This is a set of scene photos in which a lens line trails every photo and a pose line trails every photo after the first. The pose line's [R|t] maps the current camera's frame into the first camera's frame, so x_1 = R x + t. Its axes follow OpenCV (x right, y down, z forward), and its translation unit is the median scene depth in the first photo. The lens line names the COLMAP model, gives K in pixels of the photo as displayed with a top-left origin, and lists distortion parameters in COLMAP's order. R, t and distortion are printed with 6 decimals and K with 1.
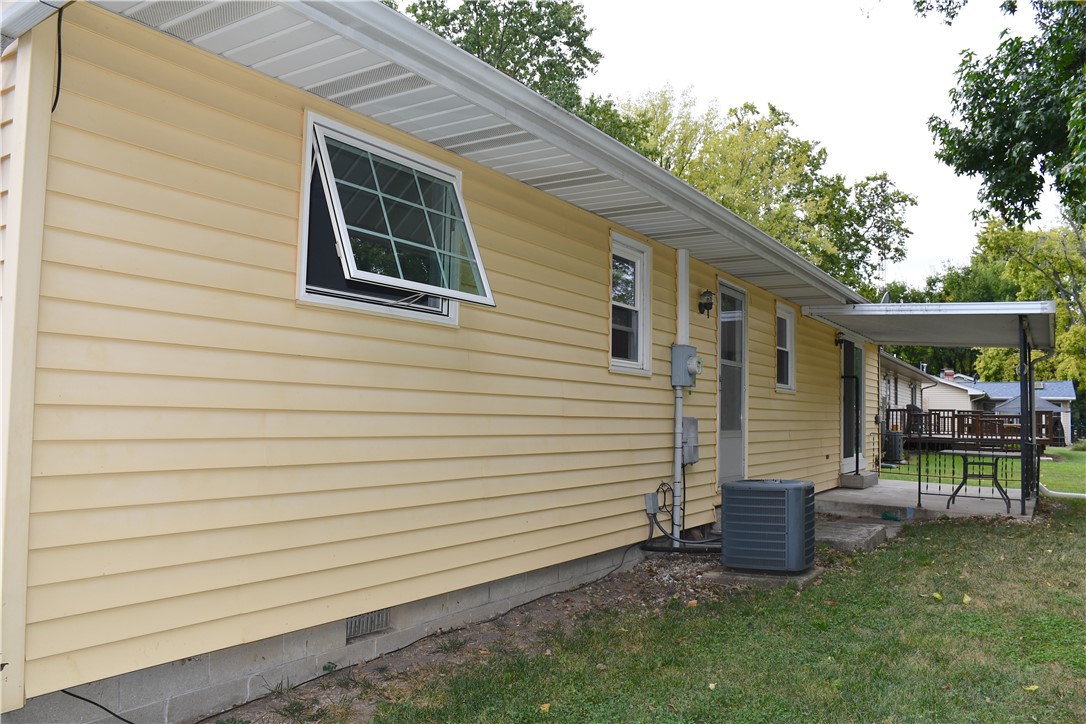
lens RADIAL K [[851.3, 0, 543.0], [0, 851.3, 362.0], [0, 0, 1]] dist [-0.124567, 0.001284]
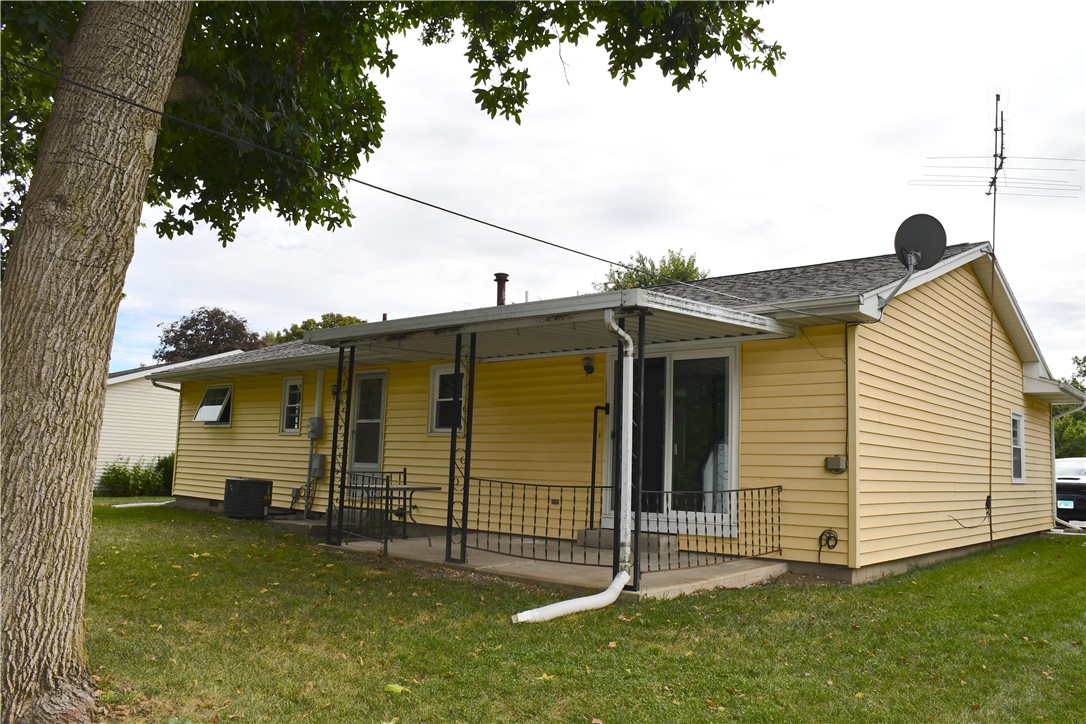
lens RADIAL K [[851.3, 0, 543.0], [0, 851.3, 362.0], [0, 0, 1]] dist [-0.124567, 0.001284]
pose [[-0.150408, -0.165547, -0.974665, 2.066860], [0.014526, 0.985404, -0.169612, 0.198127], [0.988517, -0.039669, -0.145808, 1.850444]]
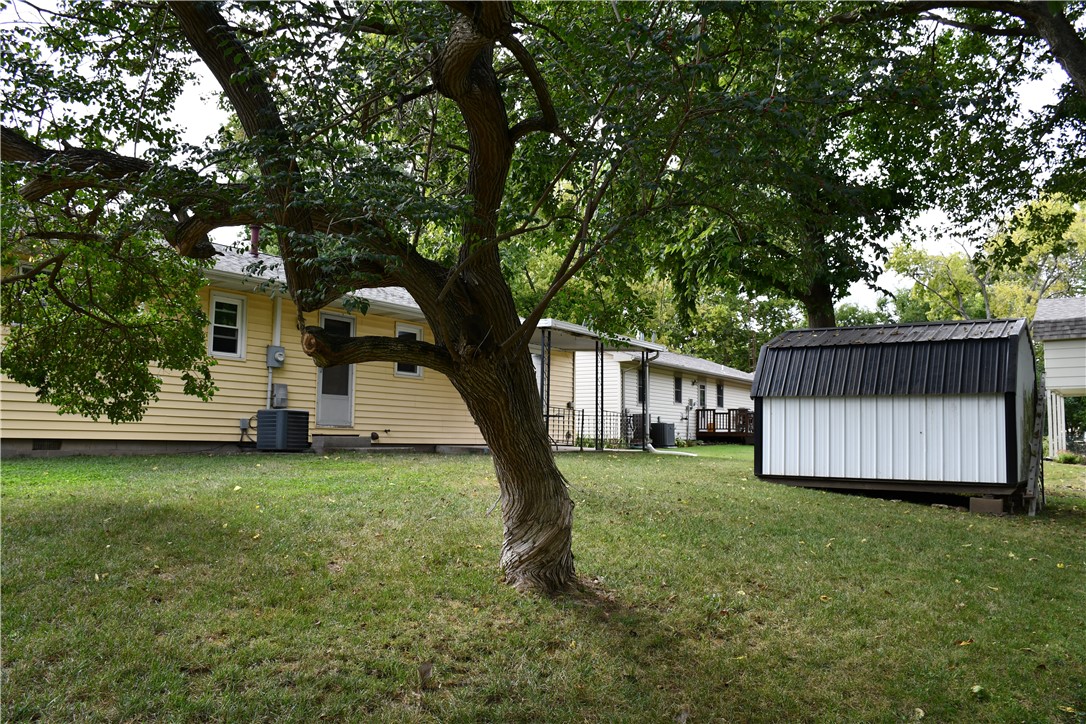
lens RADIAL K [[851.3, 0, 543.0], [0, 851.3, 362.0], [0, 0, 1]] dist [-0.124567, 0.001284]
pose [[0.998852, -0.025613, -0.040482, 0.868511], [0.024034, 0.998949, -0.039033, 0.108273], [0.041439, 0.038015, 0.998418, -0.908972]]
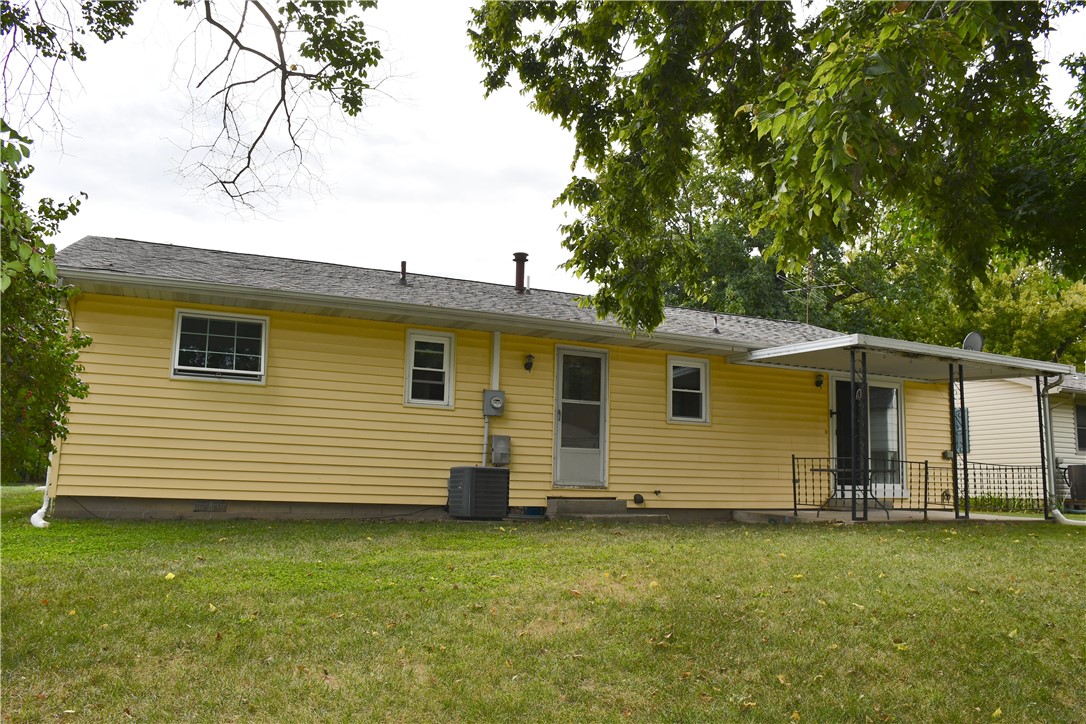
lens RADIAL K [[851.3, 0, 543.0], [0, 851.3, 362.0], [0, 0, 1]] dist [-0.124567, 0.001284]
pose [[0.833437, -0.096064, -0.544201, 1.153491], [0.034784, 0.991941, -0.121830, 0.130215], [0.551519, 0.082608, 0.830062, -0.306210]]
